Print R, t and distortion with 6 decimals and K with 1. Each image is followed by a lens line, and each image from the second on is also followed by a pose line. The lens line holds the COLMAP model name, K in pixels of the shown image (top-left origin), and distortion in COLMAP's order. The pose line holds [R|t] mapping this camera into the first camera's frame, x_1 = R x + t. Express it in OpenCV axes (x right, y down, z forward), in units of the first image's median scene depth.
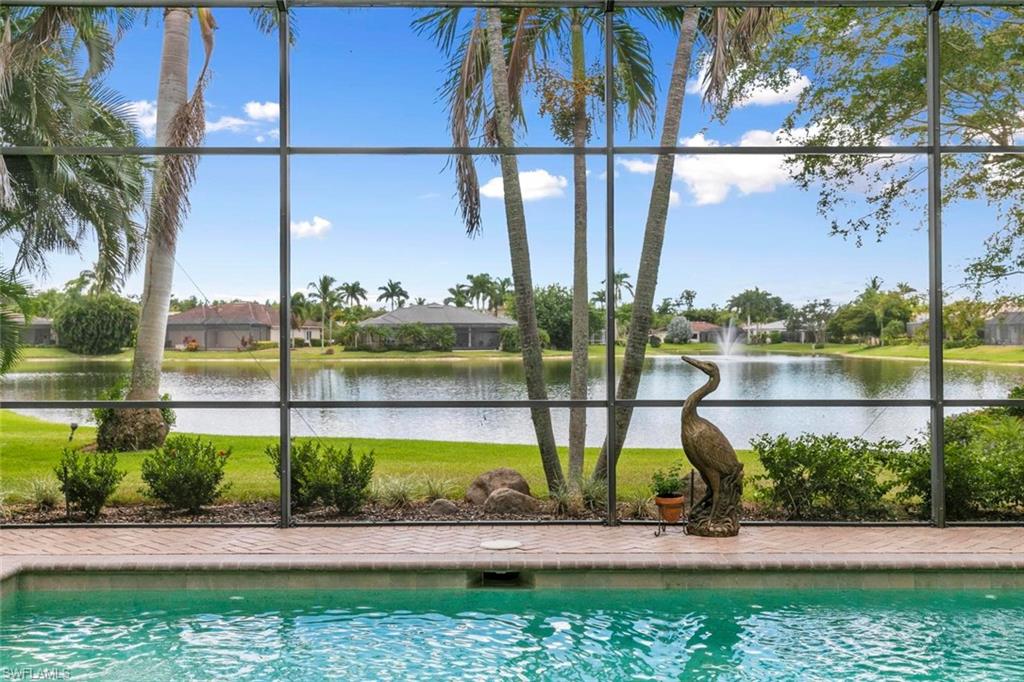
lens RADIAL K [[974.4, 0, 504.5], [0, 974.4, 341.6], [0, 0, 1]] dist [0.001891, 0.000000]
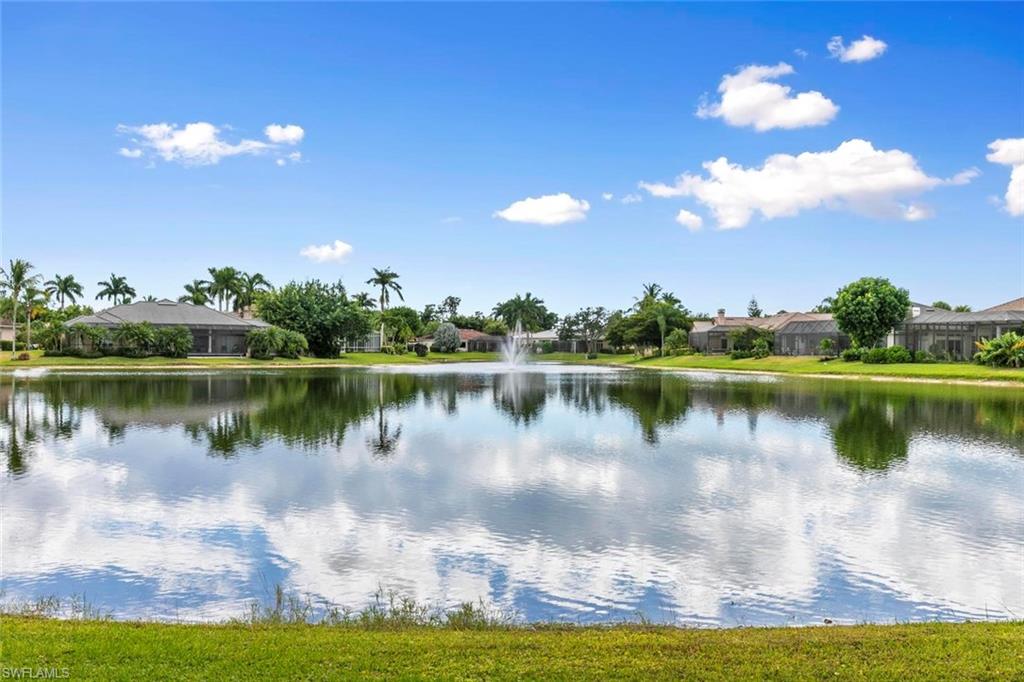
lens RADIAL K [[976.3, 0, 518.9], [0, 976.3, 333.5], [0, 0, 1]] dist [0.001073, 0.000000]
pose [[0.963355, 0.014888, 0.267817, -0.004229], [-0.009807, 0.999746, -0.020300, 0.002733], [-0.268051, 0.016930, 0.963256, 0.105553]]
